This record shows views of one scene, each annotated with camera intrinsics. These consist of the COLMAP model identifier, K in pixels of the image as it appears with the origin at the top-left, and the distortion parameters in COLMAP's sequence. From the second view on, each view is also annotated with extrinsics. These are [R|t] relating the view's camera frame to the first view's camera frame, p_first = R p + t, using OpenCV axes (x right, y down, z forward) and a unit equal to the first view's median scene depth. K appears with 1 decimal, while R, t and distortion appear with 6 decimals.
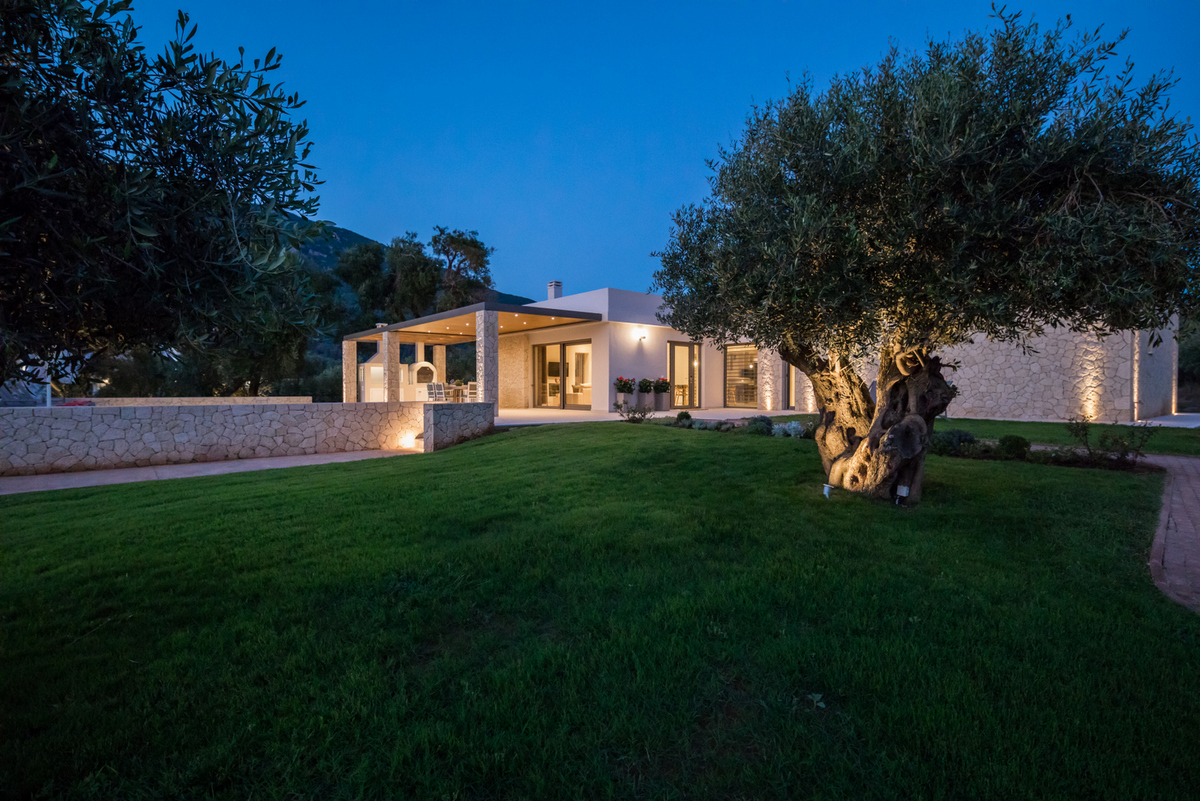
lens RADIAL K [[579.0, 0, 598.8], [0, 579.0, 405.0], [0, 0, 1]] dist [0.005463, -0.001066]
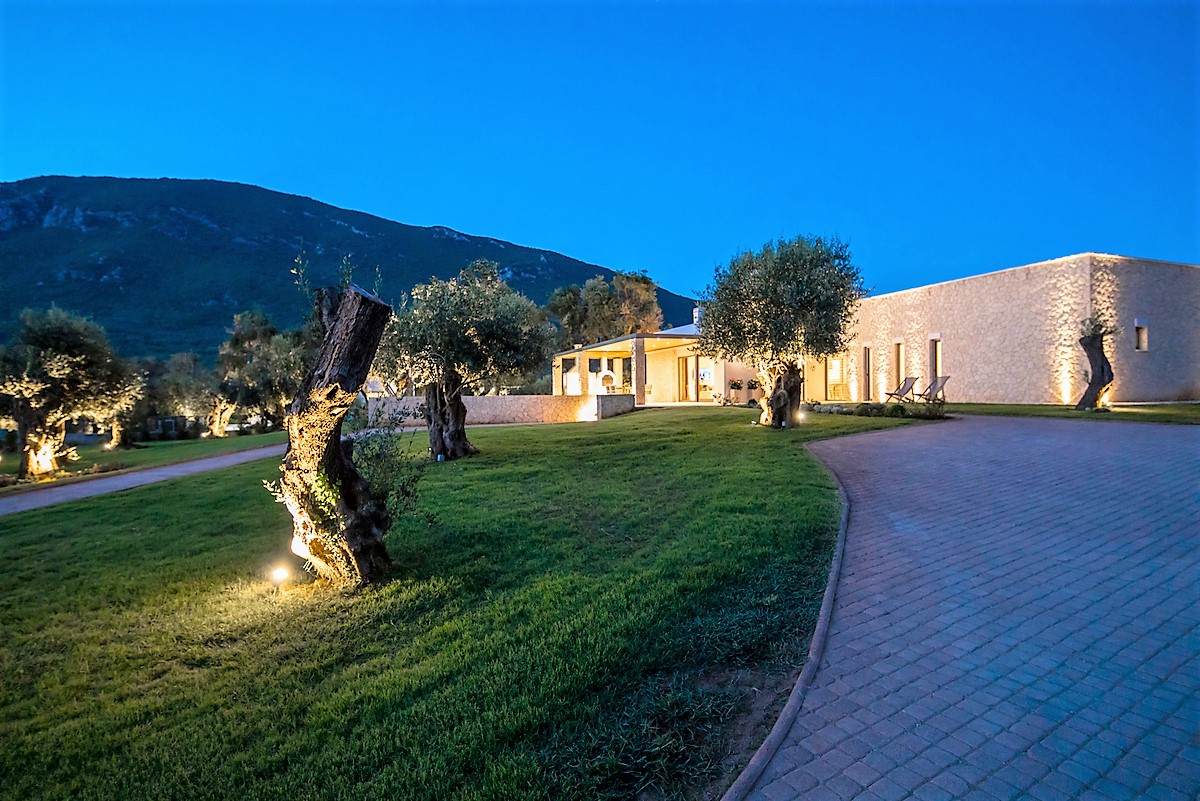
lens RADIAL K [[579.0, 0, 599.0], [0, 579.0, 394.6], [0, 0, 1]] dist [0.005463, -0.001066]
pose [[0.946071, -0.011457, -0.323755, 0.246558], [0.002229, 0.999581, -0.028859, 0.041882], [0.323950, 0.026581, 0.945701, -0.603540]]
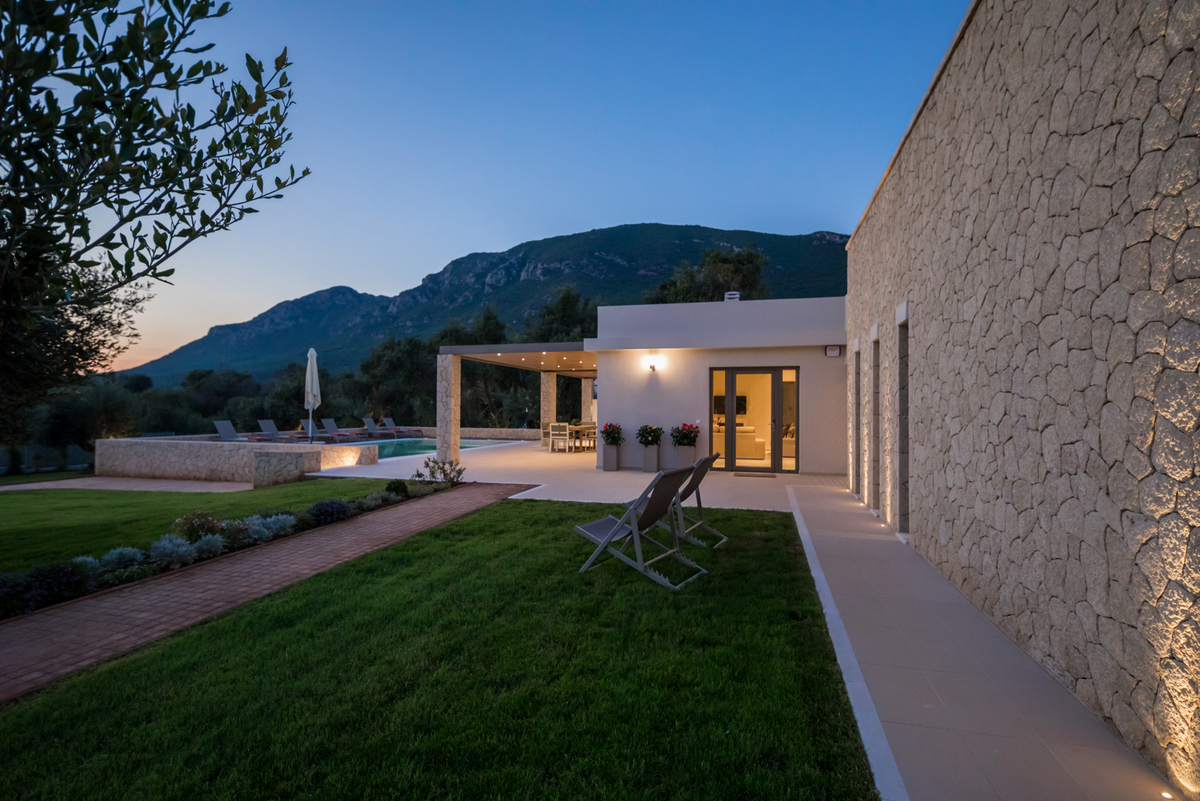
lens RADIAL K [[579.0, 0, 598.9], [0, 579.0, 402.4], [0, 0, 1]] dist [0.005463, -0.001066]
pose [[0.571457, -0.005587, -0.820613, 0.856881], [-0.026876, 0.999313, -0.025520, -0.070862], [0.820192, 0.036638, 0.570914, 0.730376]]
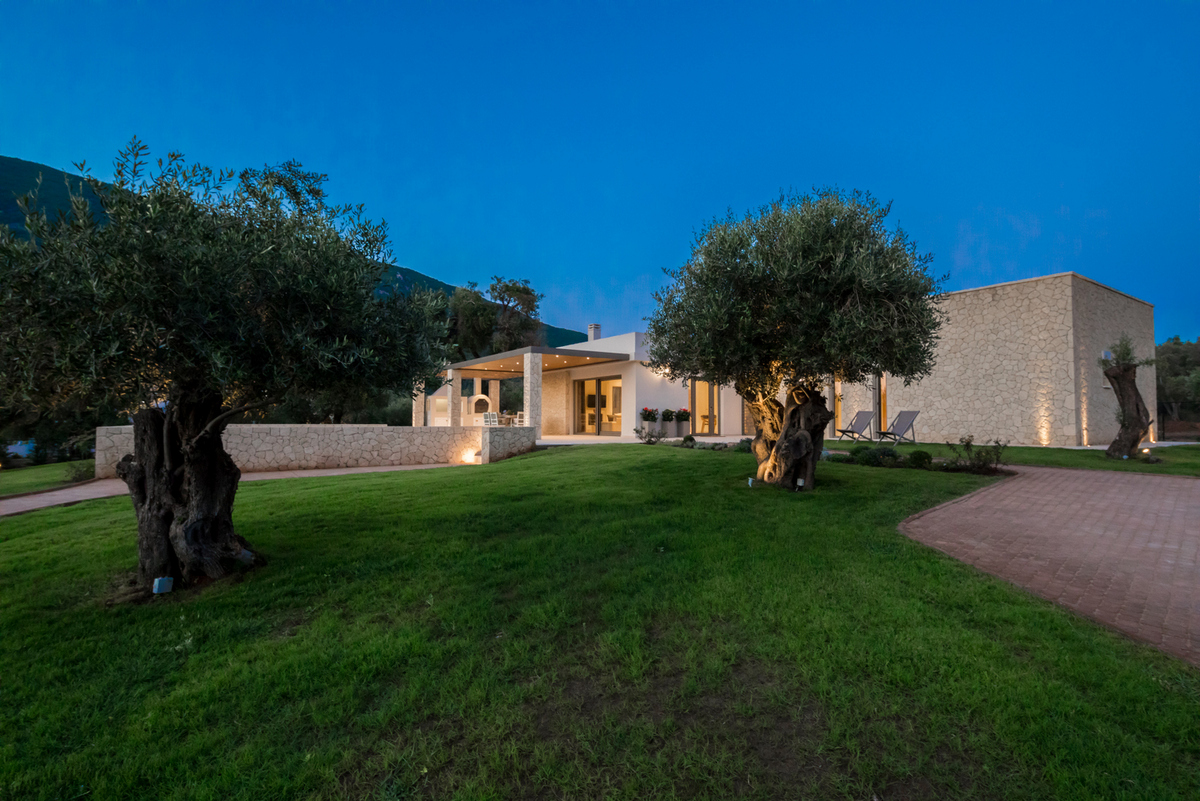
lens RADIAL K [[579.0, 0, 598.0], [0, 579.0, 397.6], [0, 0, 1]] dist [0.005463, -0.001066]
pose [[0.995947, -0.000045, -0.089944, 0.061249], [-0.006114, 0.997653, -0.068196, 0.015867], [0.089736, 0.068469, 0.993609, -0.226885]]
